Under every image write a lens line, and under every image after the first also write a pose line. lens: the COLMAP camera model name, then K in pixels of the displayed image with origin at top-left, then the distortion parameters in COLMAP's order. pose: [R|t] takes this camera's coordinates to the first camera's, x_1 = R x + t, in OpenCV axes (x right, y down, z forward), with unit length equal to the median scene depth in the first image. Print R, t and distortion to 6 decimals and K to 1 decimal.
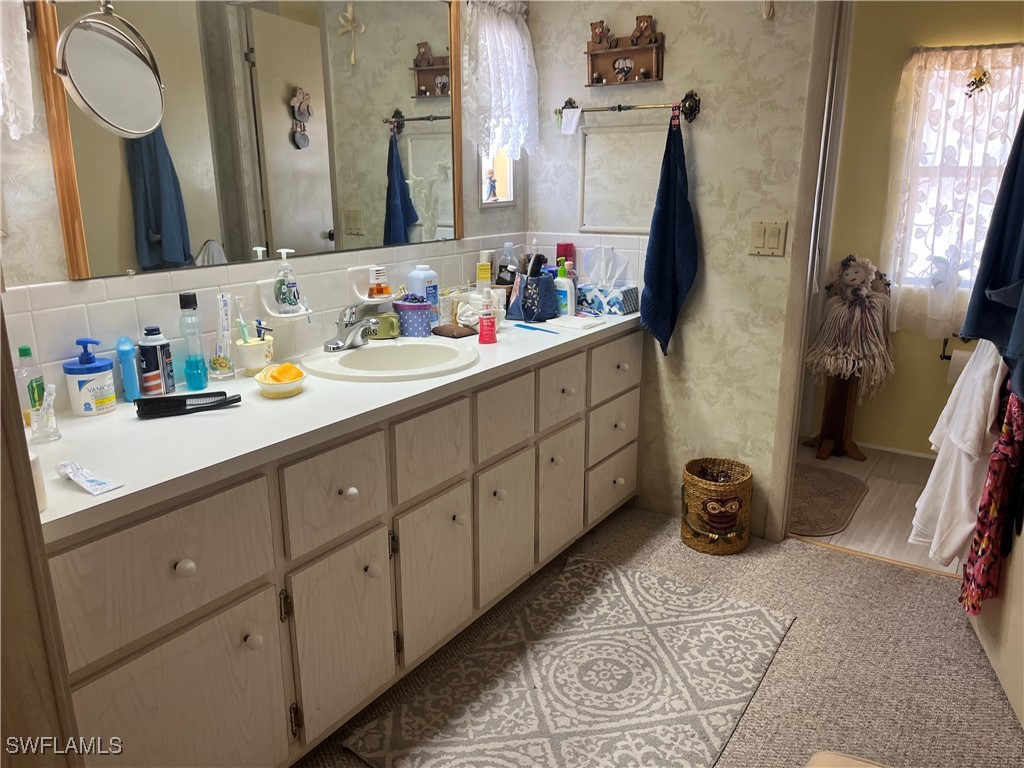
lens RADIAL K [[798.6, 0, 504.4], [0, 798.6, 386.6], [0, 0, 1]] dist [0.058536, -0.094239]
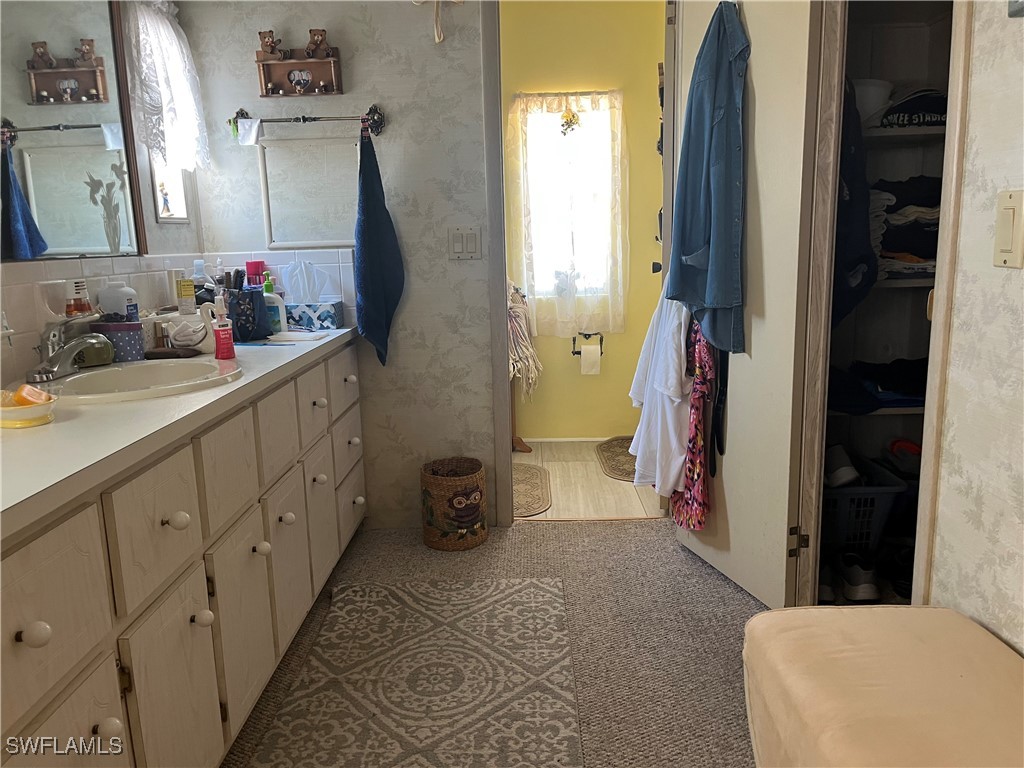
lens RADIAL K [[798.6, 0, 504.4], [0, 798.6, 386.6], [0, 0, 1]] dist [0.058536, -0.094239]
pose [[0.836007, -0.118282, 0.535818, -0.226650], [0.169020, 0.984521, -0.046379, 0.063732], [-0.522038, 0.129337, 0.843059, 0.093819]]
